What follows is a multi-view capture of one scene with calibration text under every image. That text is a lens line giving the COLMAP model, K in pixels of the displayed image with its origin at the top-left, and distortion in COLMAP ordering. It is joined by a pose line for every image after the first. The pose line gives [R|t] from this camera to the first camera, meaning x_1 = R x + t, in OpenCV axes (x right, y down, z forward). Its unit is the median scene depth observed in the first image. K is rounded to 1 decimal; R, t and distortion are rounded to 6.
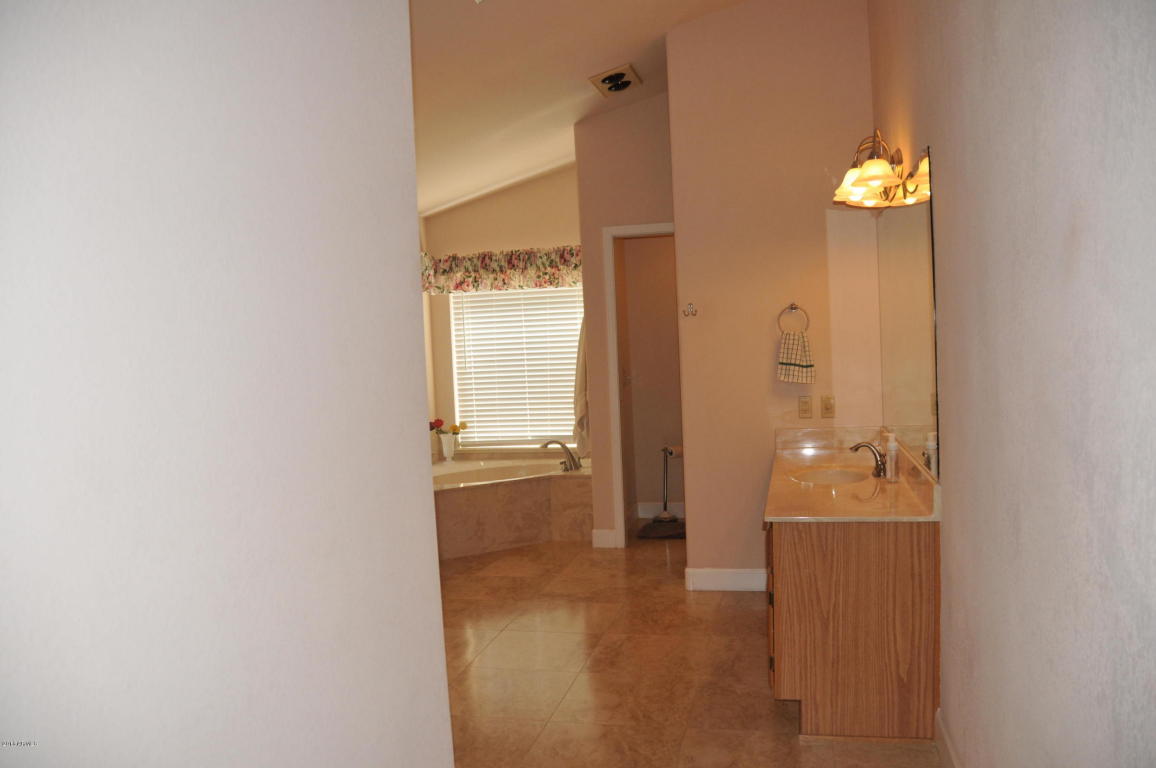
lens RADIAL K [[904.0, 0, 577.8], [0, 904.0, 382.7], [0, 0, 1]] dist [-0.096782, 0.007098]
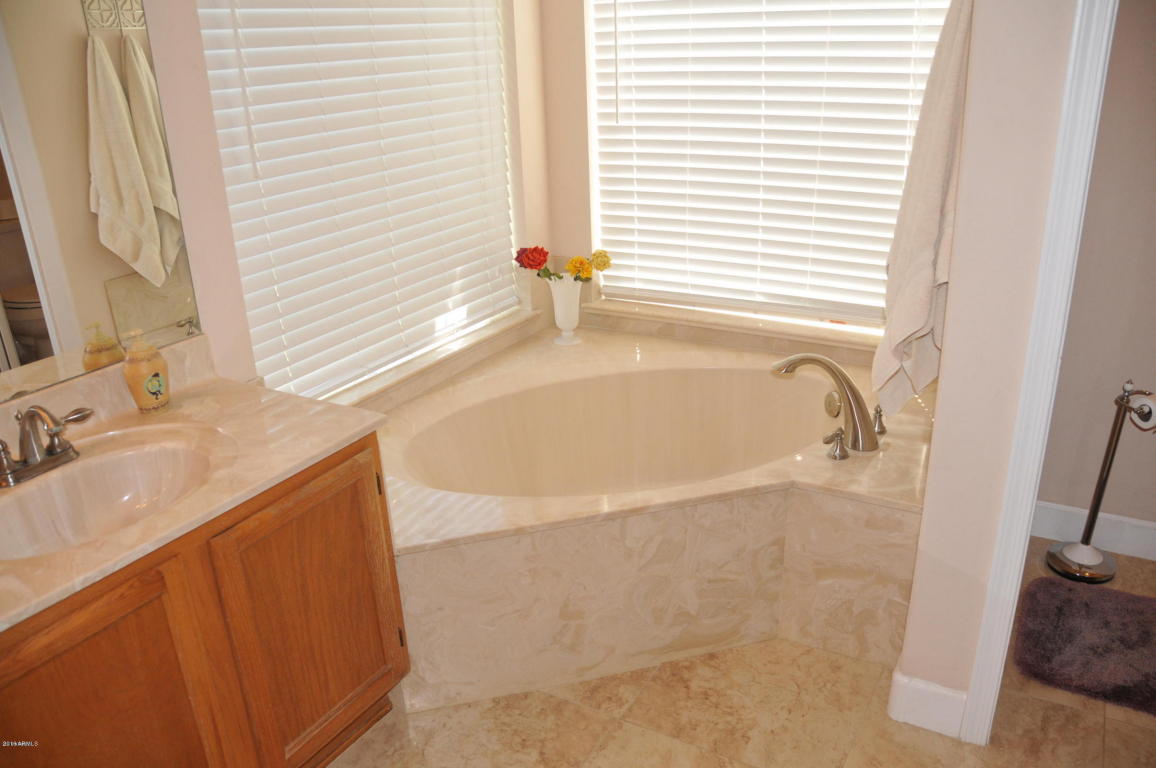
lens RADIAL K [[904.0, 0, 581.4], [0, 904.0, 387.1], [0, 0, 1]] dist [-0.096782, 0.007098]
pose [[0.959175, 0.115673, -0.258076, -0.020664], [-0.022344, 0.940673, 0.338577, -0.040458], [0.281929, -0.318989, 0.904855, 0.616687]]
